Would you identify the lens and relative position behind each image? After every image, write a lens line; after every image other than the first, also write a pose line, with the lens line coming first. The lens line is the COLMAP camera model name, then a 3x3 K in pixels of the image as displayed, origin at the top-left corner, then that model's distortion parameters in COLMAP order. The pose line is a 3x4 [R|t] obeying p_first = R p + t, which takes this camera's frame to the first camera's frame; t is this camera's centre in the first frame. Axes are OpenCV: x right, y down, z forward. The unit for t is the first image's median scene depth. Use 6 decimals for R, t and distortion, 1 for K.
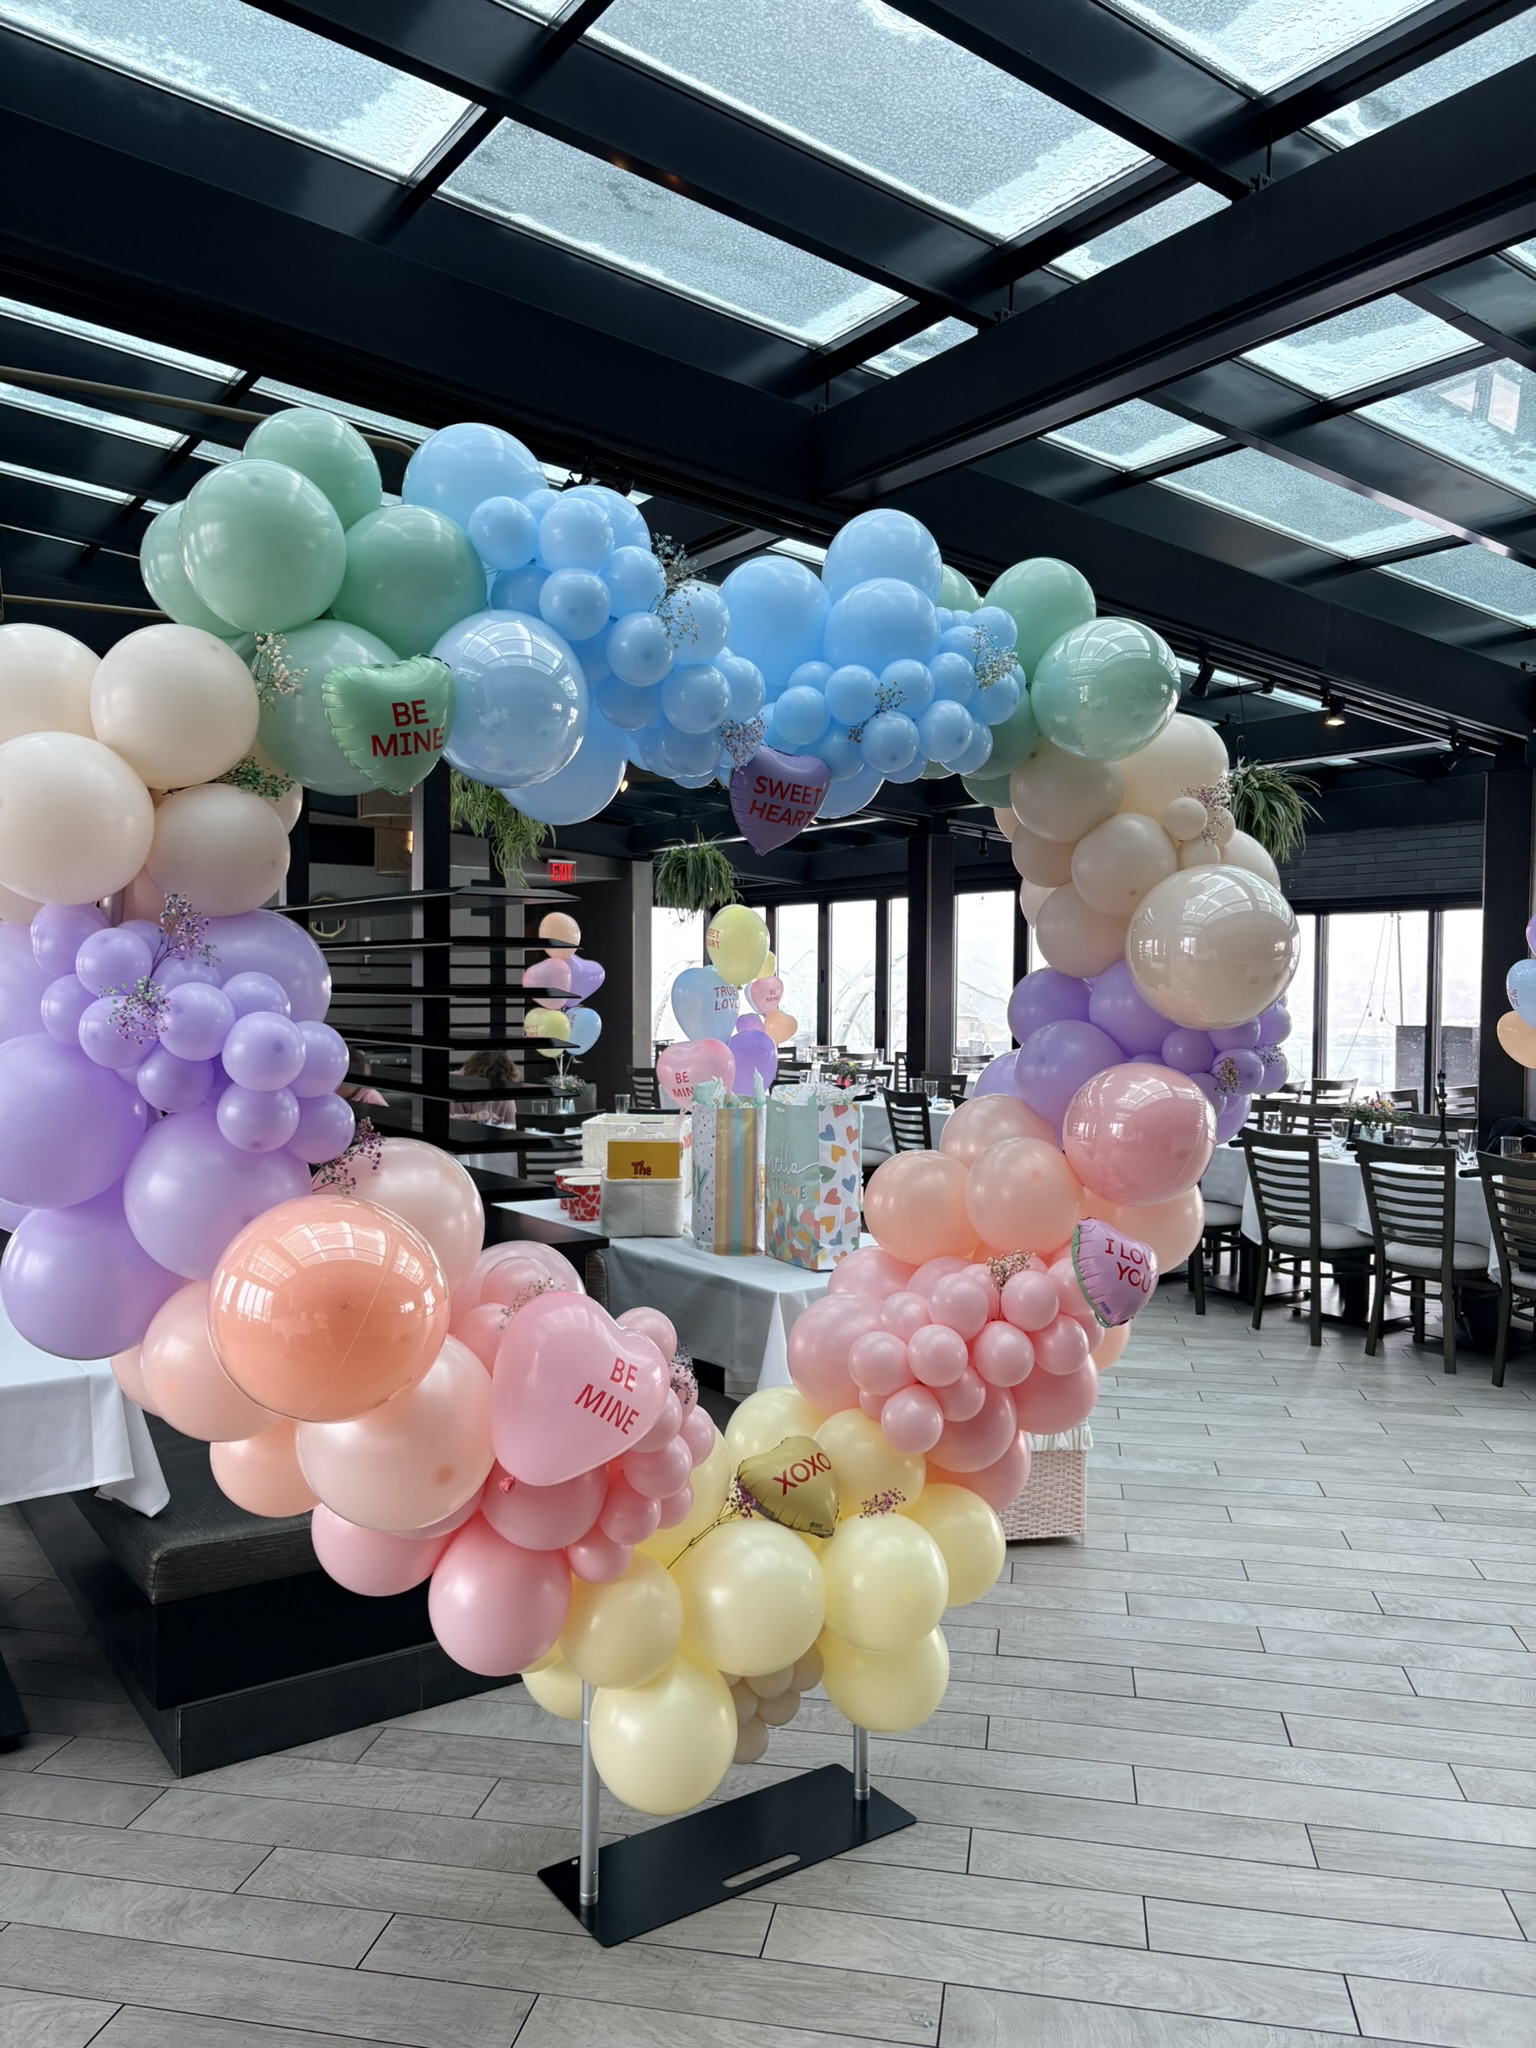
lens RADIAL K [[1550.8, 0, 771.0], [0, 1550.8, 1030.2], [0, 0, 1]] dist [0.027438, -0.028458]
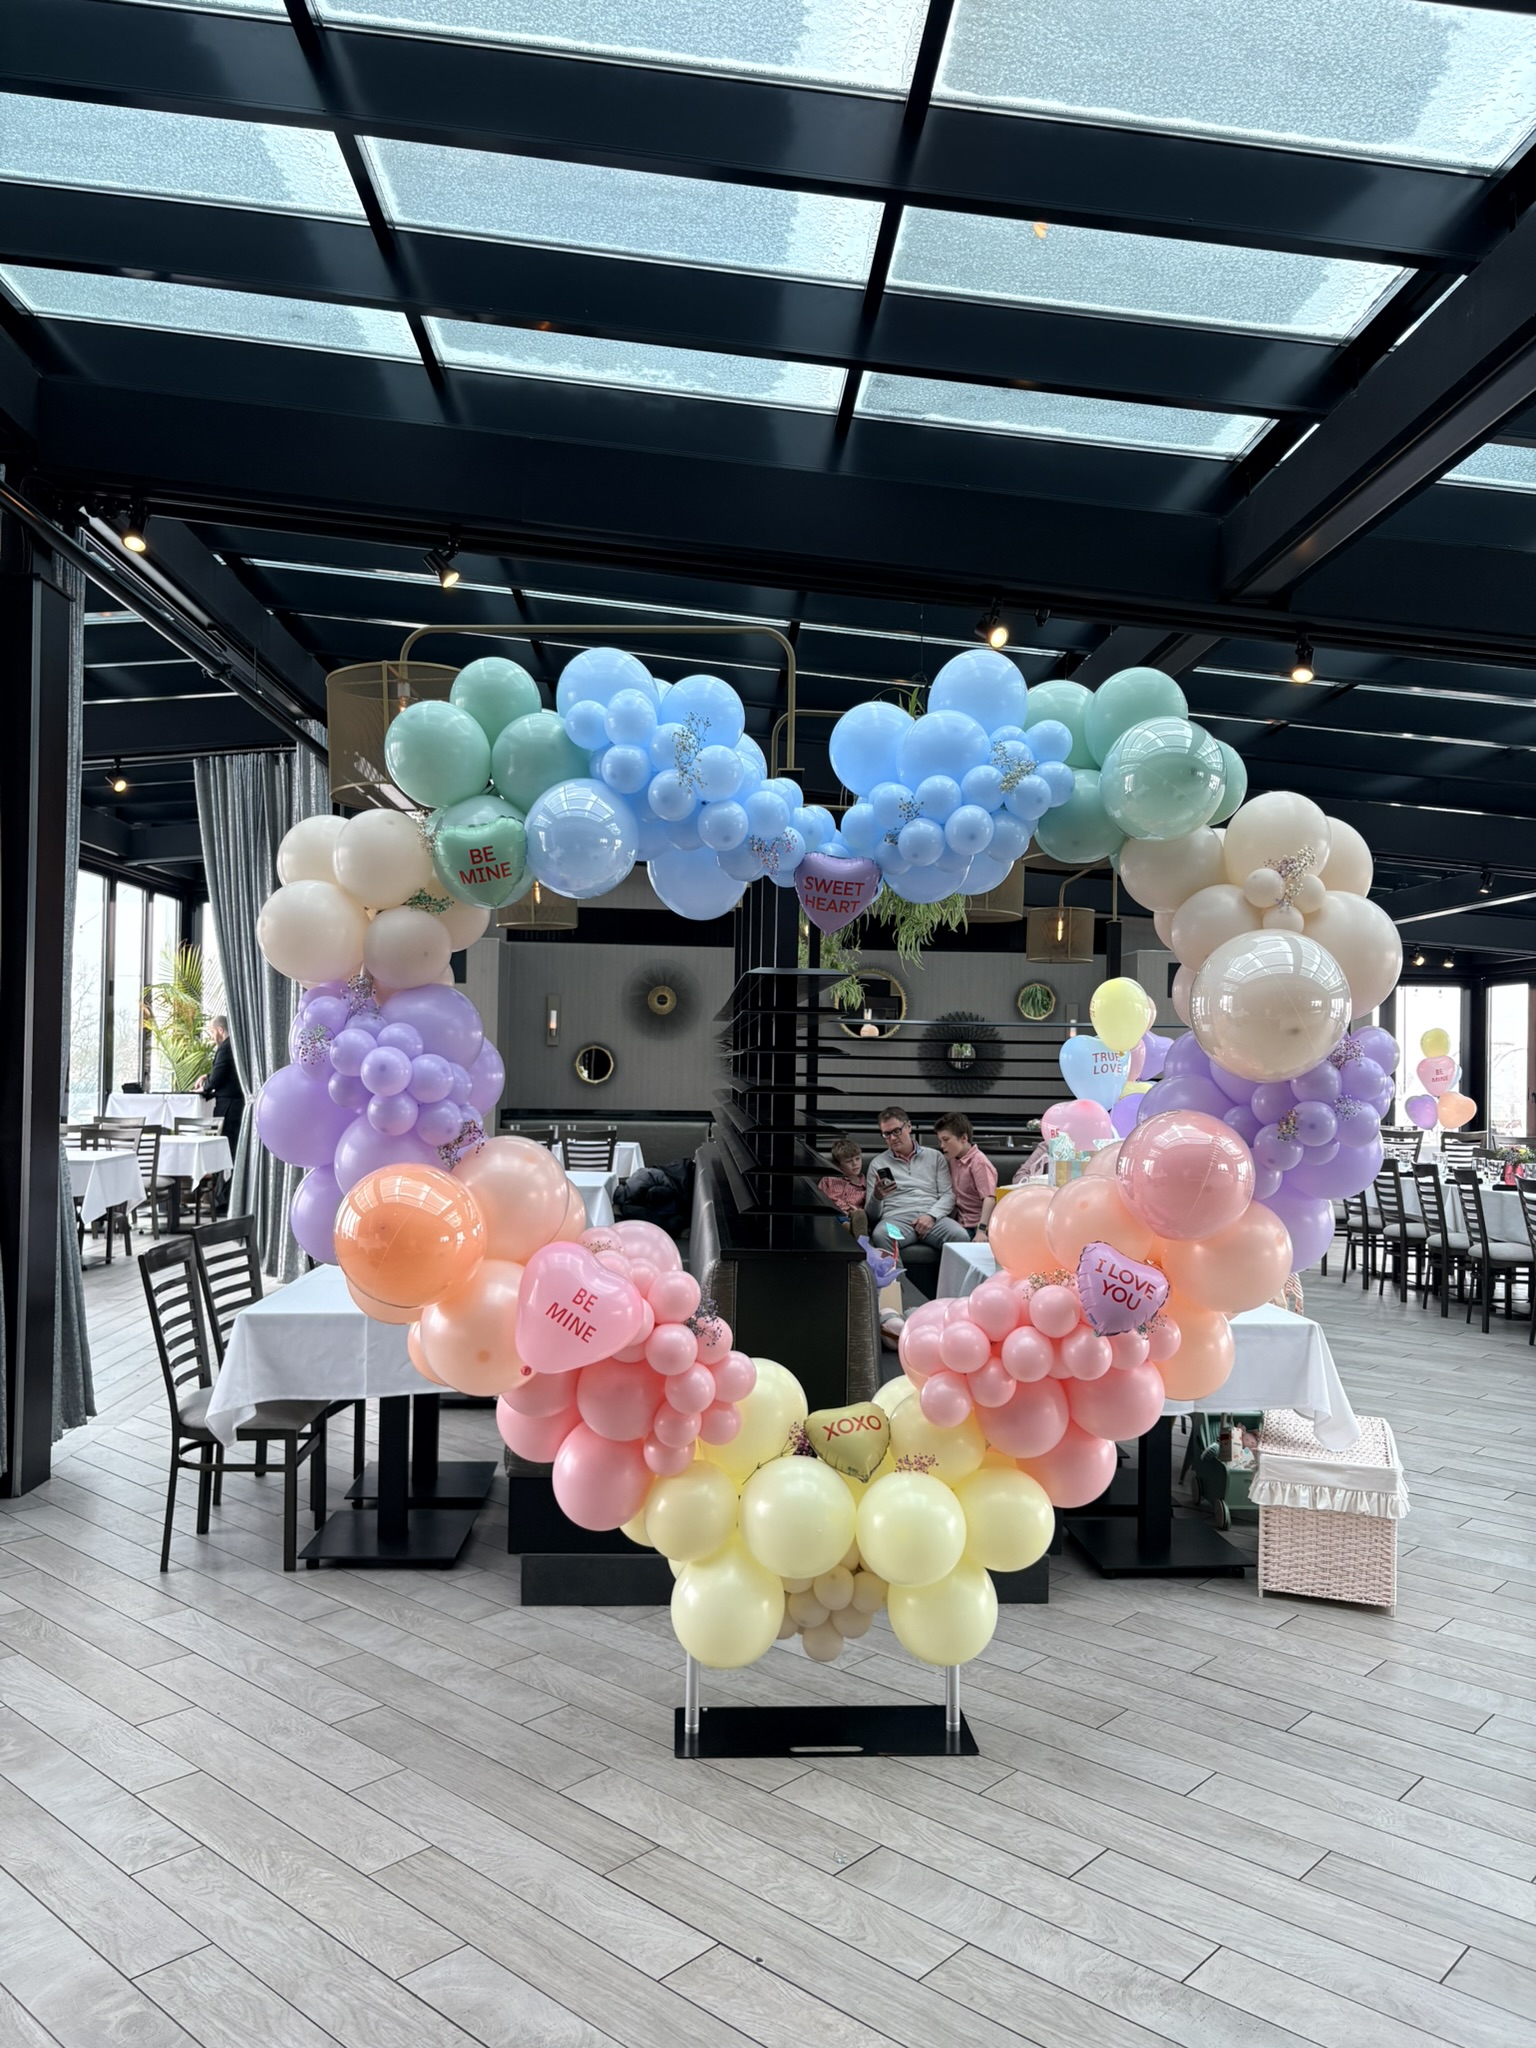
lens RADIAL K [[1574.1, 0, 768.0], [0, 1574.1, 1024.0], [0, 0, 1]] dist [0.007618, 0.001281]
pose [[0.847130, -0.004641, -0.531365, 0.620333], [-0.026760, 0.998321, -0.051380, 0.026971], [0.530711, 0.057745, 0.845583, -0.120958]]
